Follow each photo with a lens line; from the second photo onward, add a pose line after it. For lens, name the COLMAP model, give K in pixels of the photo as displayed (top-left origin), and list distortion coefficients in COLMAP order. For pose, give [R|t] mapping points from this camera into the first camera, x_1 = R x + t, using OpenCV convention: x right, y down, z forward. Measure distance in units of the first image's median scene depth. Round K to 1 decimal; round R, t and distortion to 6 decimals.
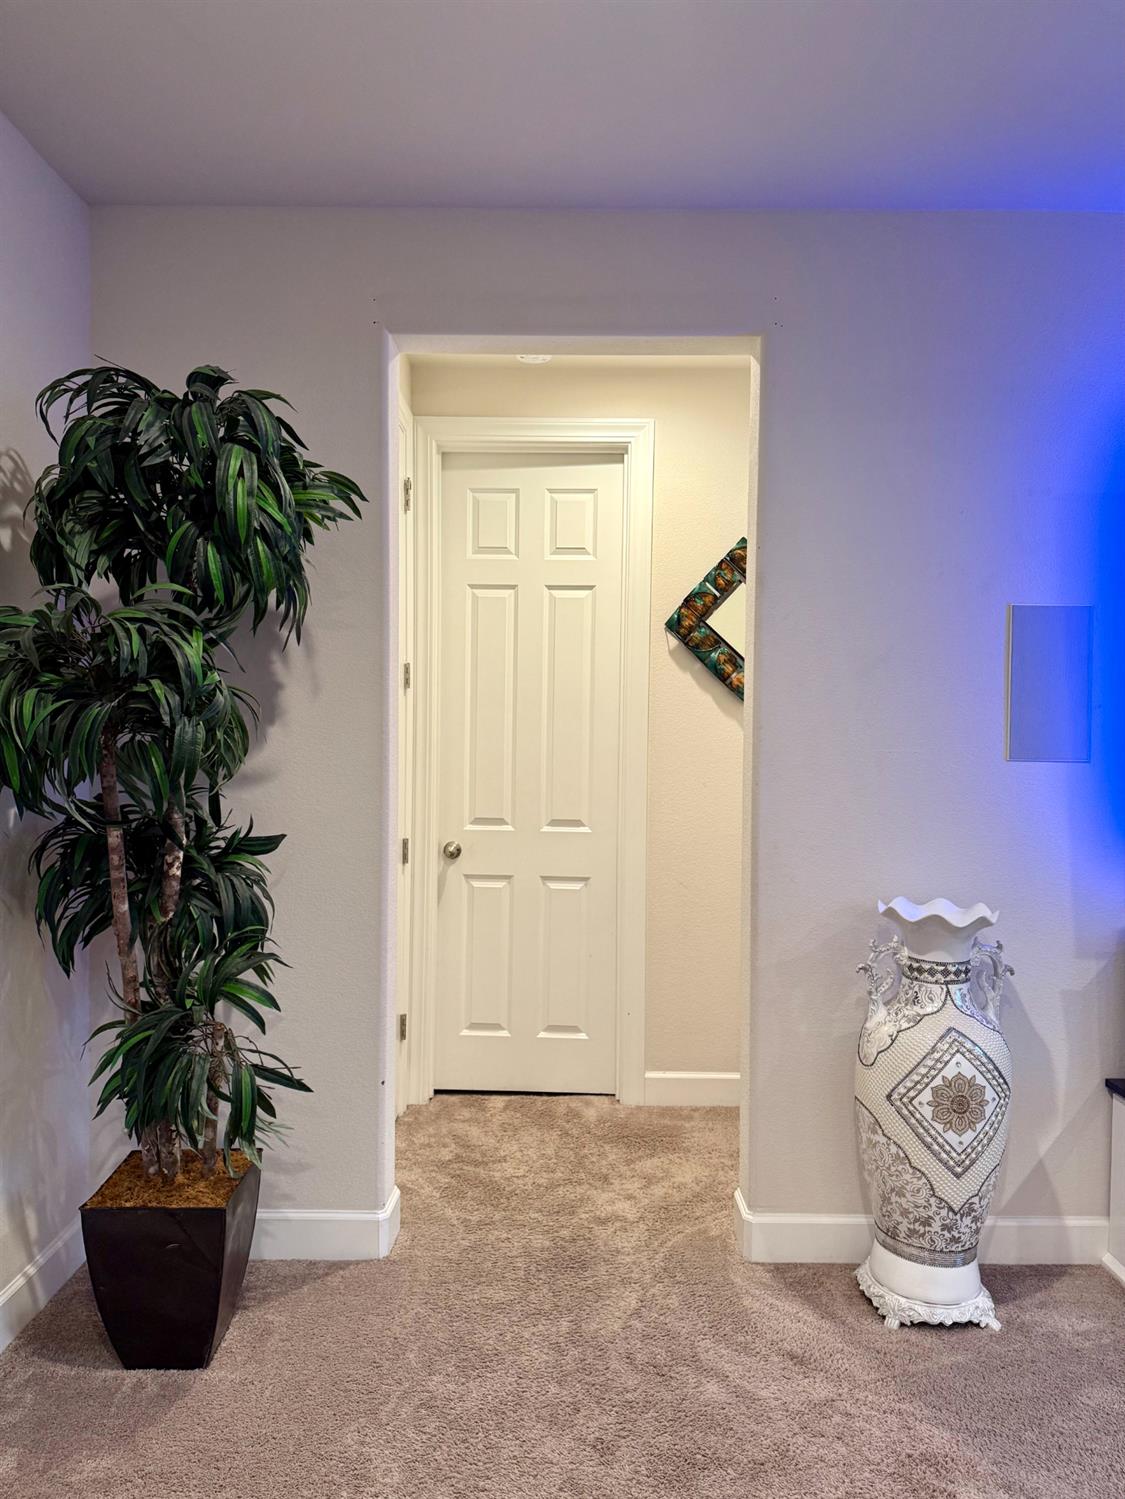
lens RADIAL K [[1038.3, 0, 560.9], [0, 1038.3, 750.4], [0, 0, 1]] dist [0.042014, -0.058084]
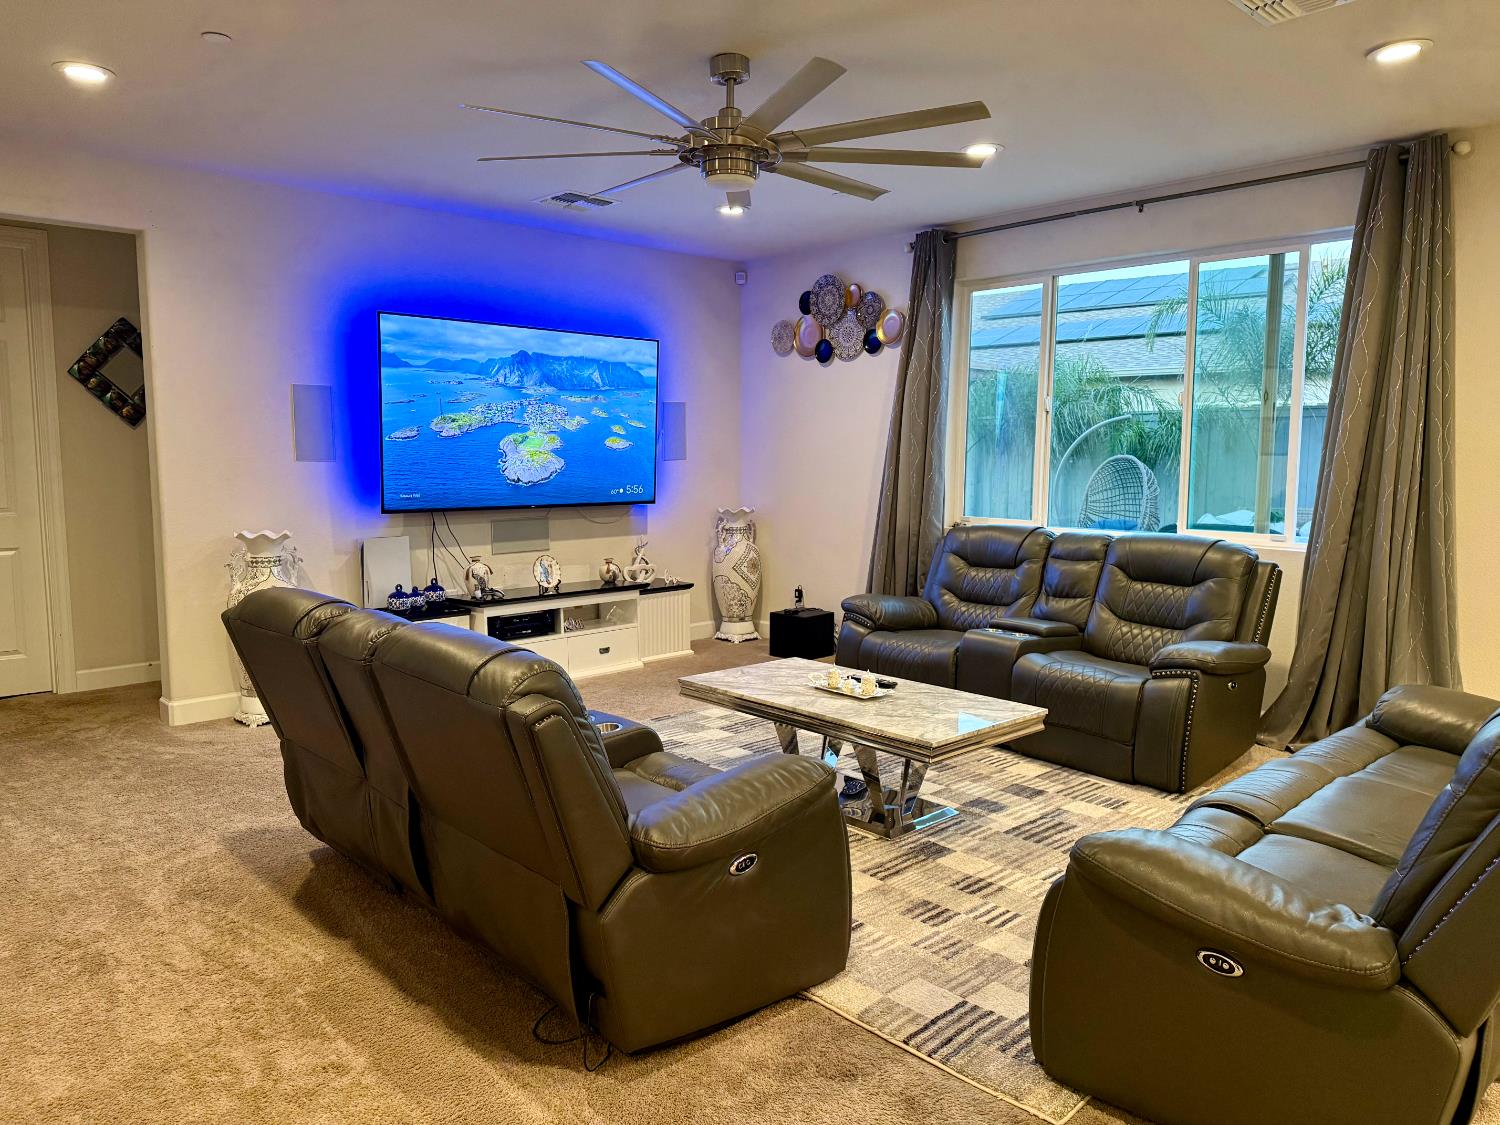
lens RADIAL K [[1039.0, 0, 748.3], [0, 1039.0, 568.8], [0, 0, 1]] dist [0.042014, -0.058084]
pose [[0.723802, -0.088882, 0.684259, -0.377808], [0.007990, 0.992682, 0.120492, -0.021905], [-0.689961, -0.081745, 0.719216, -1.186679]]
